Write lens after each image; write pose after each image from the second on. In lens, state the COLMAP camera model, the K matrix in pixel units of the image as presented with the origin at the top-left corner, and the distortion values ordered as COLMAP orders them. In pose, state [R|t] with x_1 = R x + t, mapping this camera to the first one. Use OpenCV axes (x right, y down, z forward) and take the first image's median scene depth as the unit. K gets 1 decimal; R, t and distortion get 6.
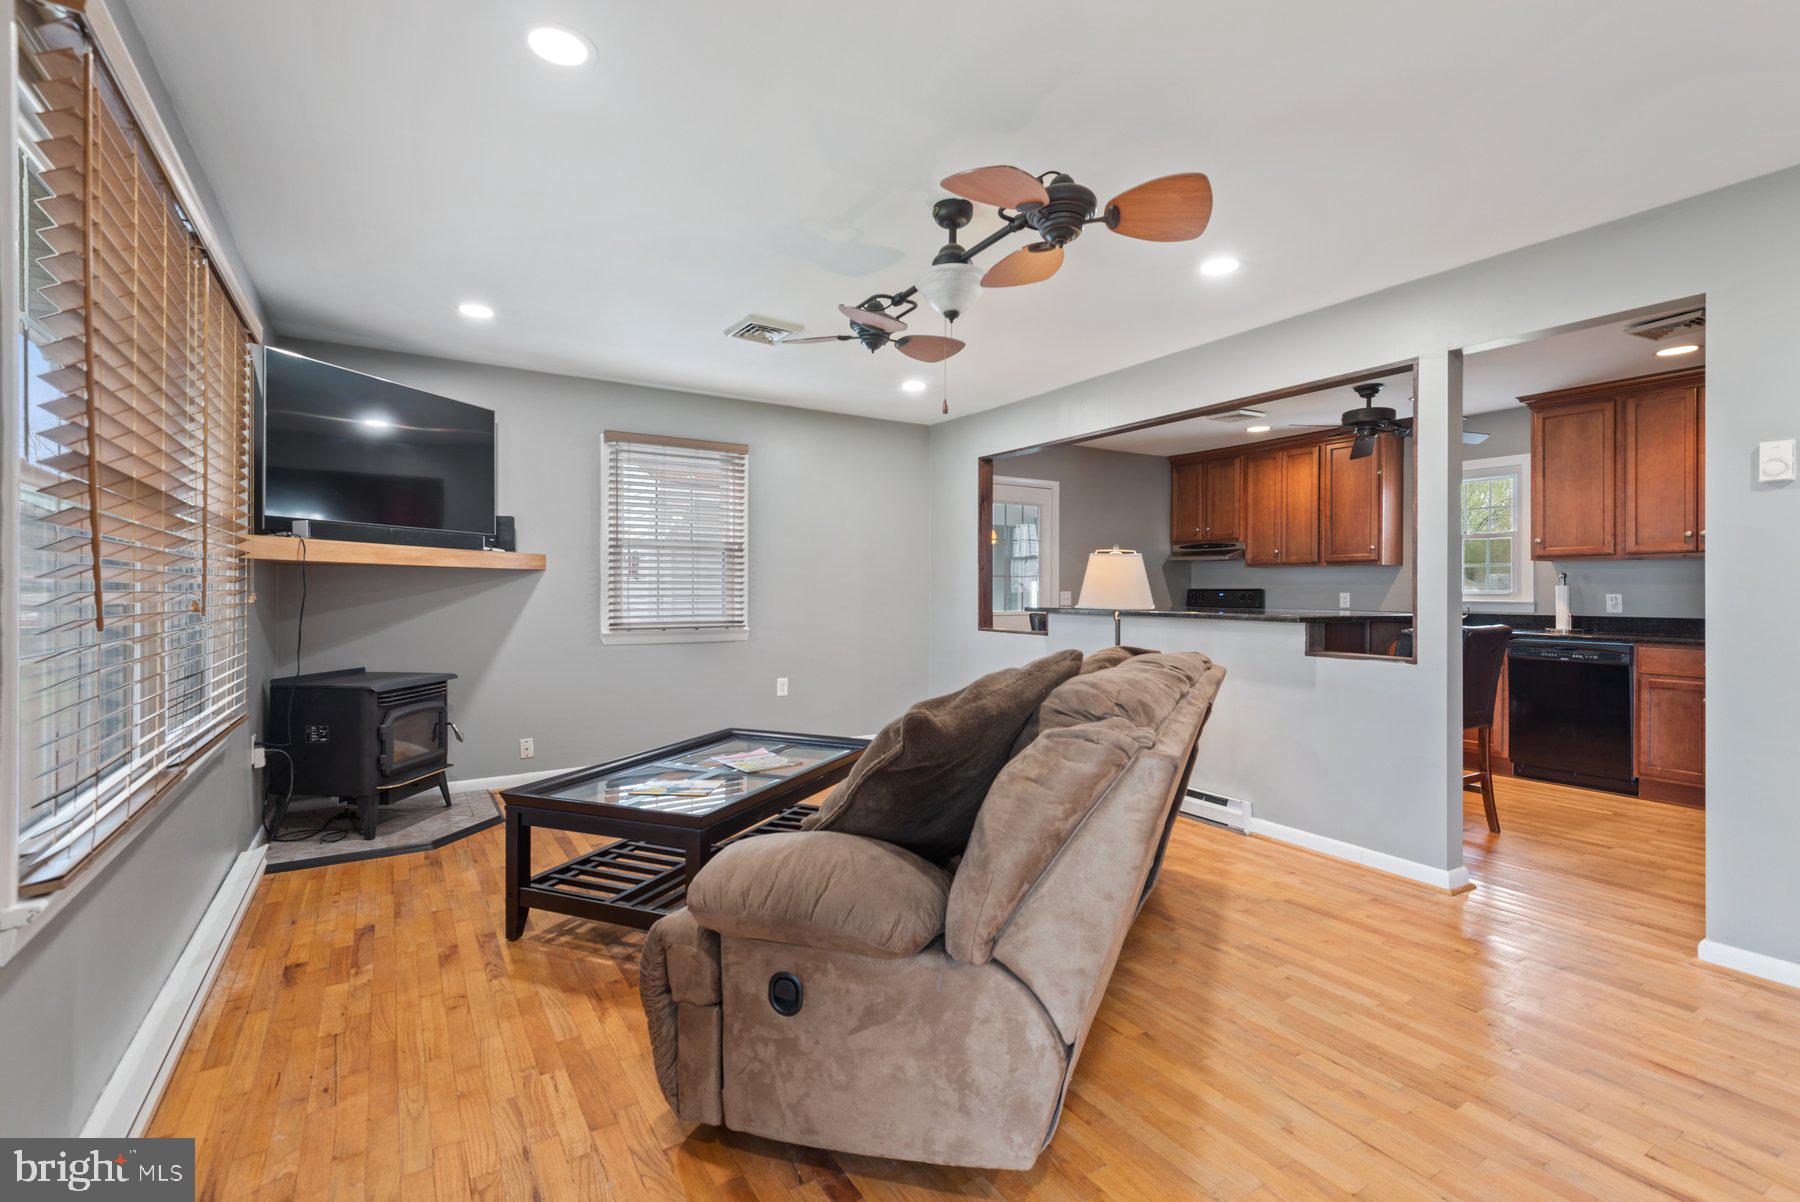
lens RADIAL K [[845.7, 0, 880.9], [0, 845.7, 592.3], [0, 0, 1]] dist [0.003840, -0.002350]
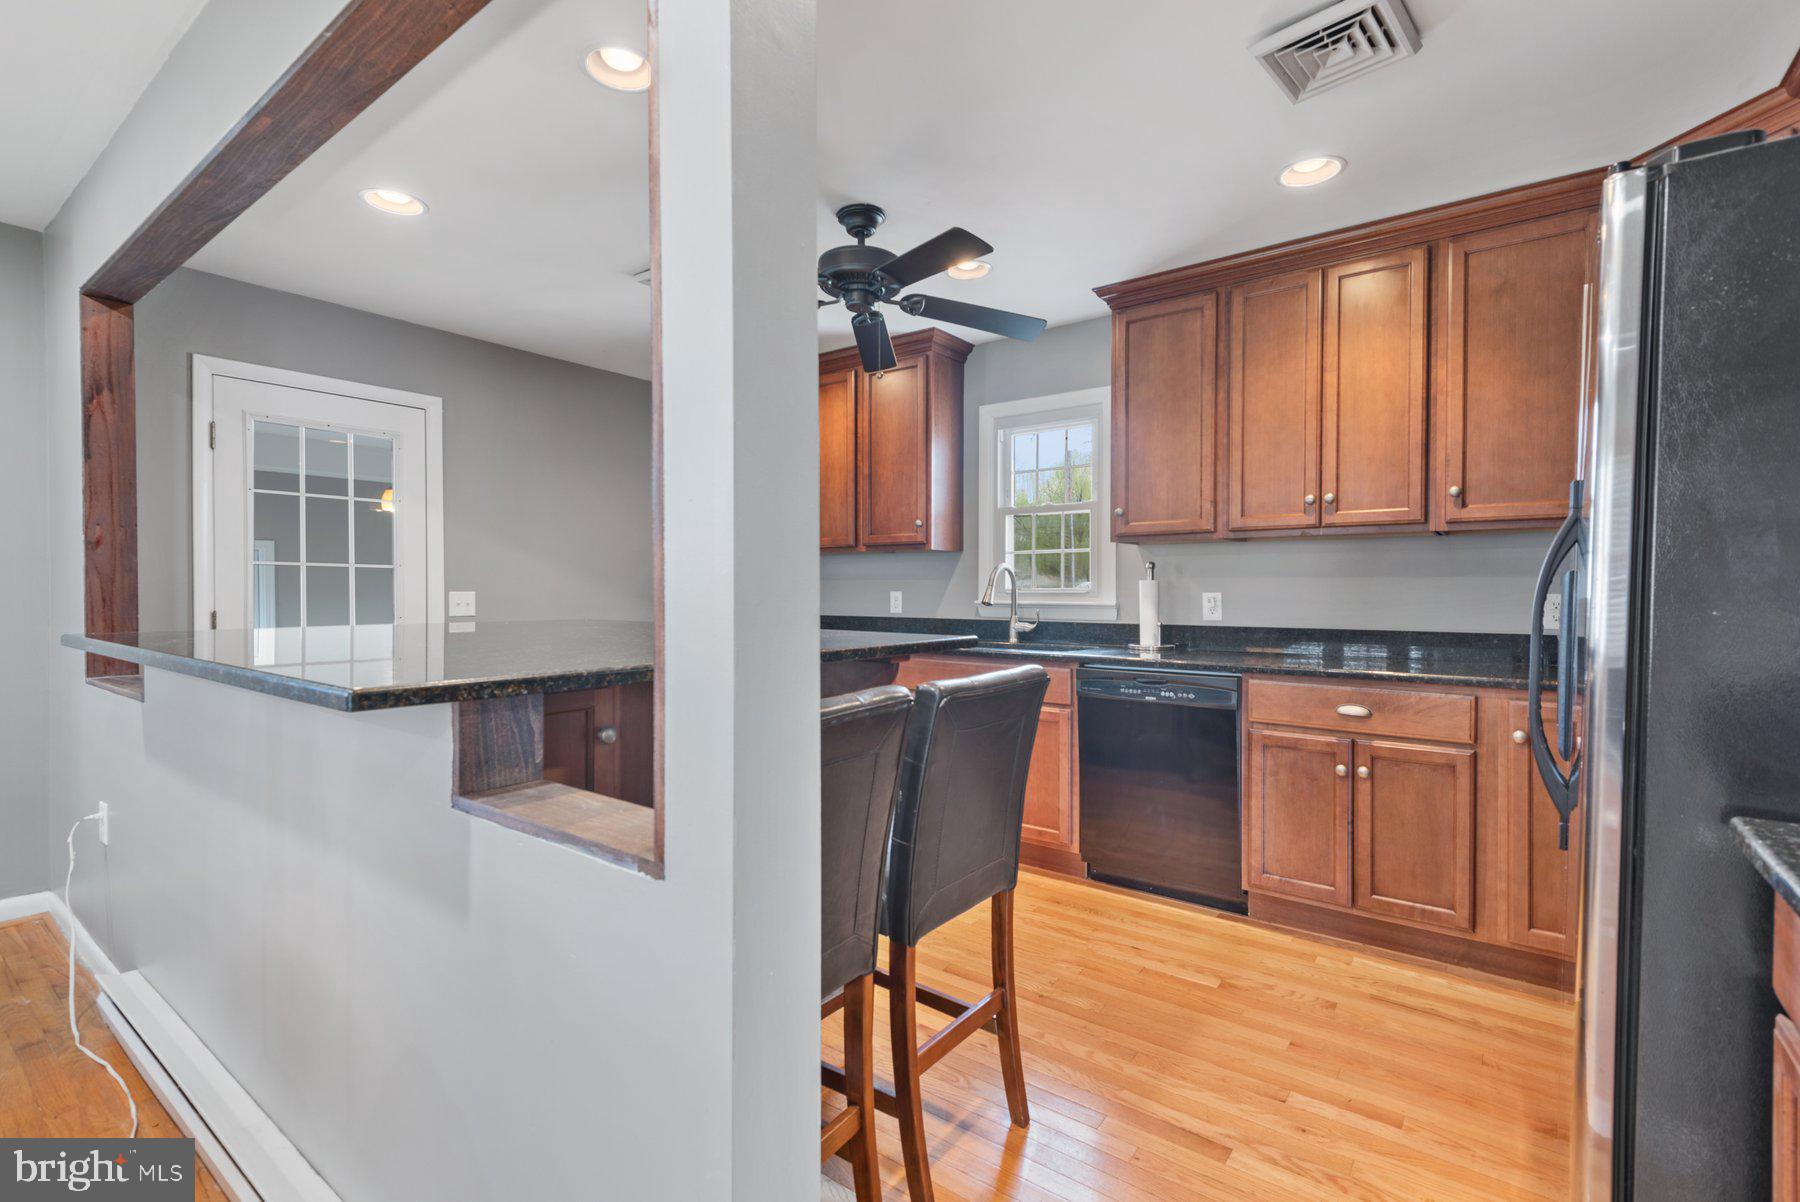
lens RADIAL K [[845.7, 0, 901.9], [0, 845.7, 603.5], [0, 0, 1]] dist [0.003840, -0.002350]
pose [[0.925561, -0.007572, 0.378522, 0.391441], [0.001626, 0.999870, 0.016026, -0.000788], [-0.378594, -0.014218, 0.925454, 0.481486]]
